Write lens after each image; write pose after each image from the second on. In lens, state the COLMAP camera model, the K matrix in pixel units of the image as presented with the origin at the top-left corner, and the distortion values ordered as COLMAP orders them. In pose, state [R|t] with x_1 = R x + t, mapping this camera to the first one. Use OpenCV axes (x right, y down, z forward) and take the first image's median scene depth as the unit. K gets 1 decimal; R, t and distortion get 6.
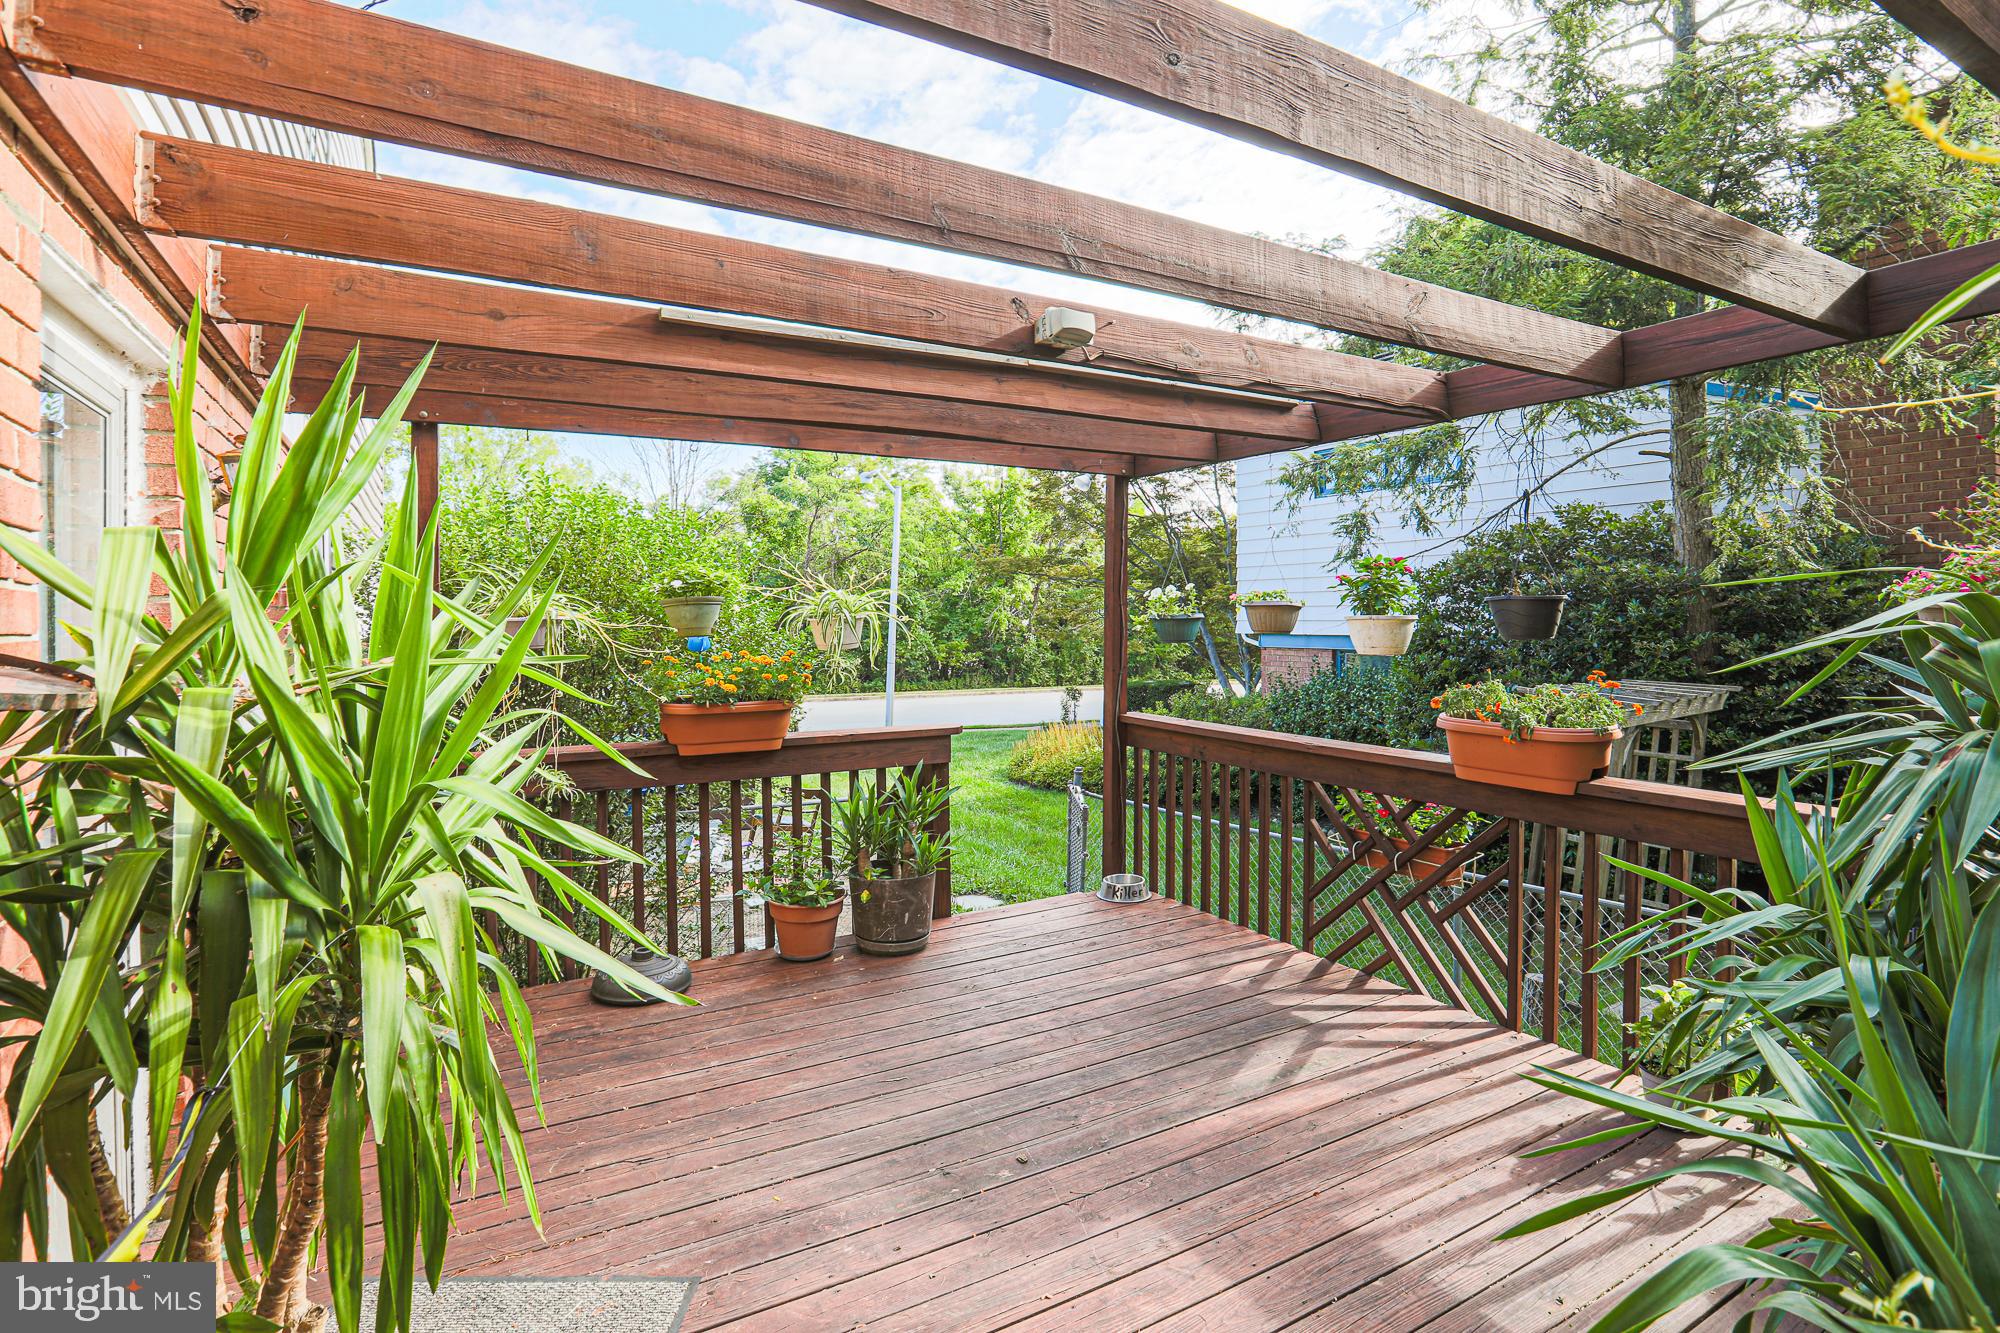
lens RADIAL K [[961.2, 0, 1046.1], [0, 961.2, 635.3], [0, 0, 1]] dist [-0.067394, 0.030009]
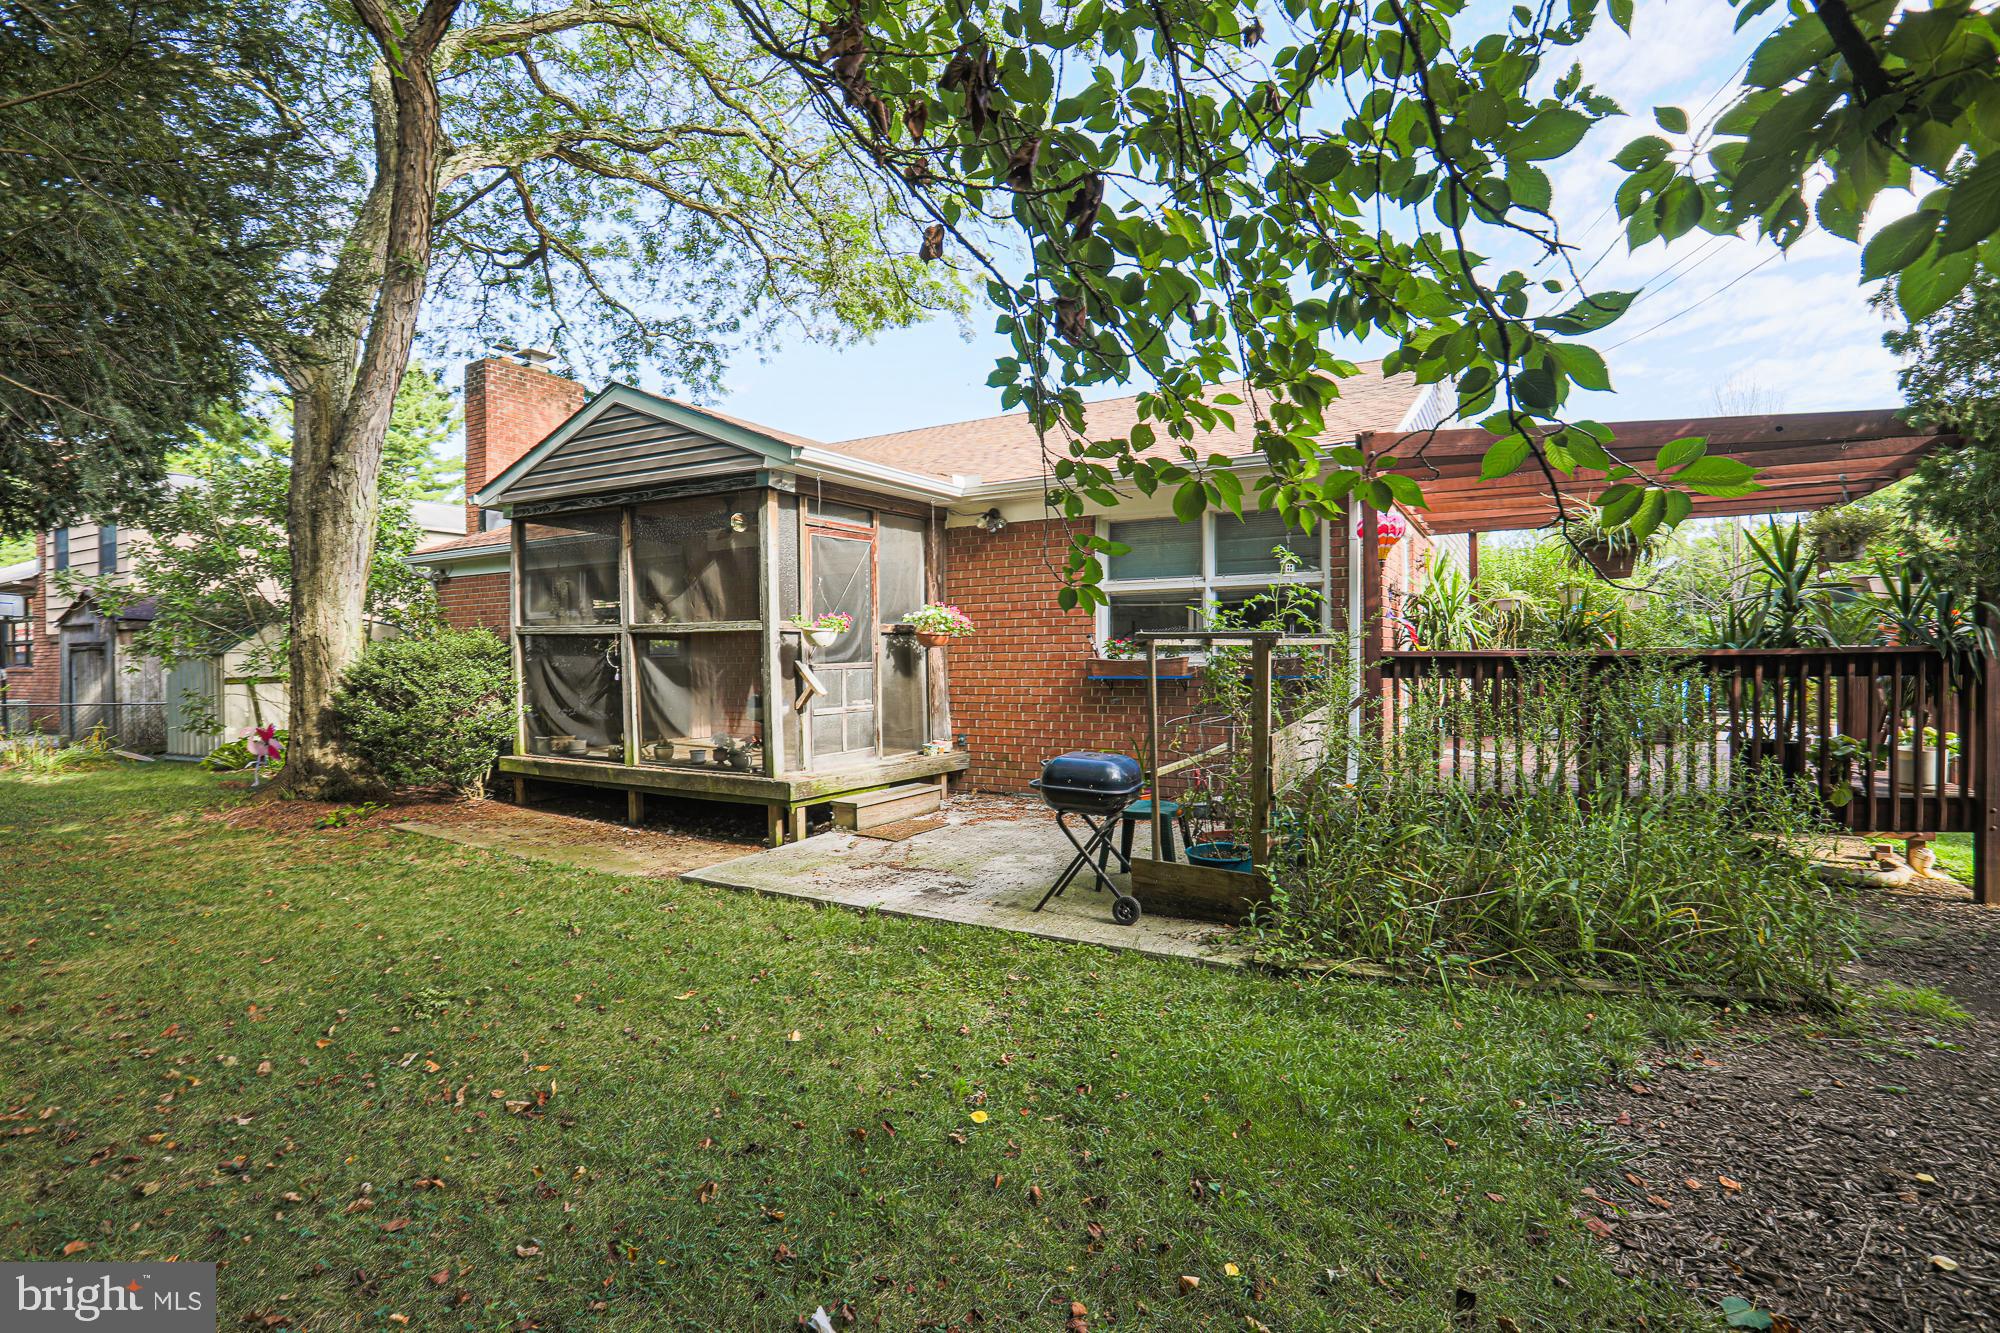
lens RADIAL K [[961.2, 0, 1046.1], [0, 961.2, 635.3], [0, 0, 1]] dist [-0.067394, 0.030009]
pose [[0.490801, -0.019691, -0.871049, 3.968924], [-0.001285, 0.999727, -0.023323, 0.527449], [0.871271, 0.012566, 0.490642, -5.104935]]
